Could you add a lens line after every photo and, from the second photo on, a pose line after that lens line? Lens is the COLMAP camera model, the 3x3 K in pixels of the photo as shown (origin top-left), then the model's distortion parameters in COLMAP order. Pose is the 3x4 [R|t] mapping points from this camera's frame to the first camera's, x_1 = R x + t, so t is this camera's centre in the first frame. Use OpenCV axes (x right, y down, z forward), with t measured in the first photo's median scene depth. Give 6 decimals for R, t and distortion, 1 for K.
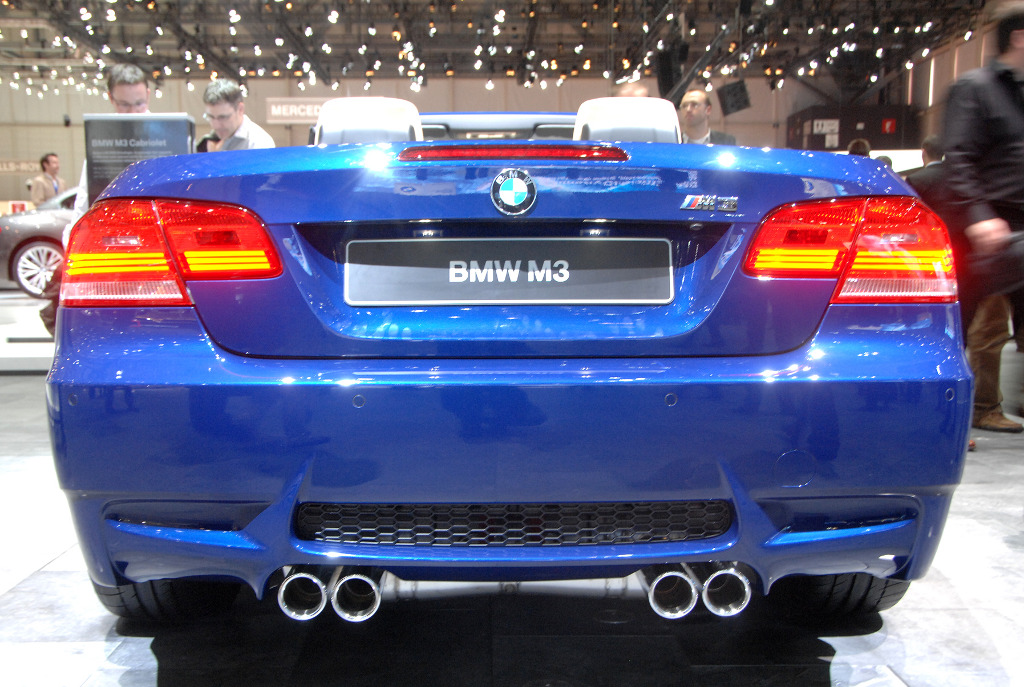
lens RADIAL K [[1184.0, 0, 512.1], [0, 1184.0, 343.7], [0, 0, 1]] dist [0.003322, 0.000000]
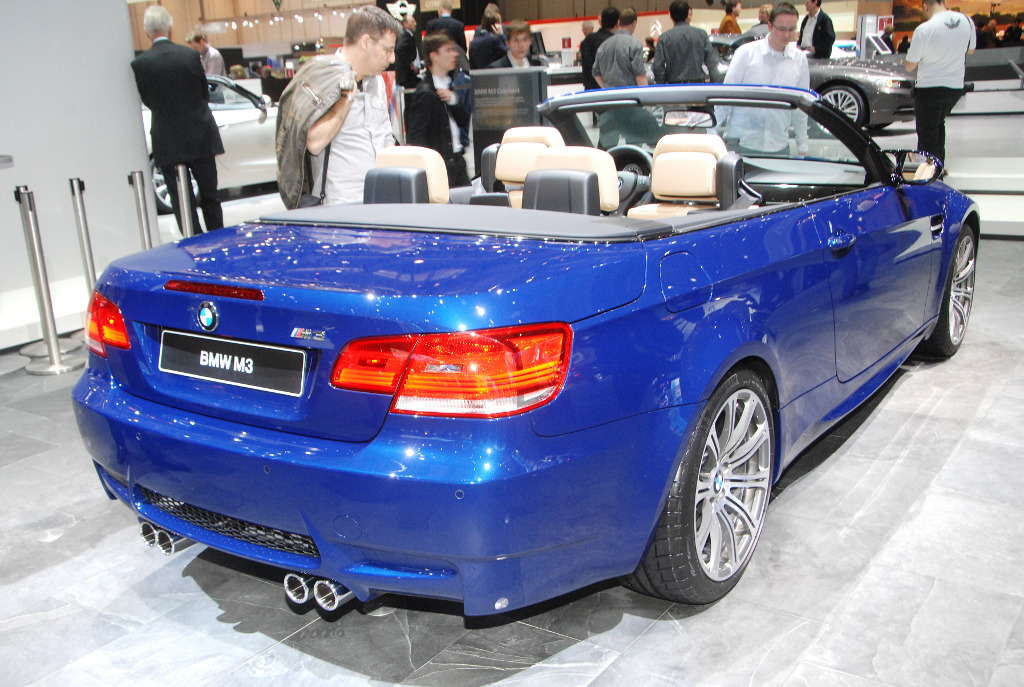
lens RADIAL K [[1058.9, 0, 511.9], [0, 1058.9, 343.4], [0, 0, 1]] dist [-0.003278, 0.000000]
pose [[0.823541, 0.107796, -0.556921, 1.056096], [0.004750, 0.980433, 0.196795, -0.350769], [0.567238, -0.164714, 0.806914, 0.113705]]
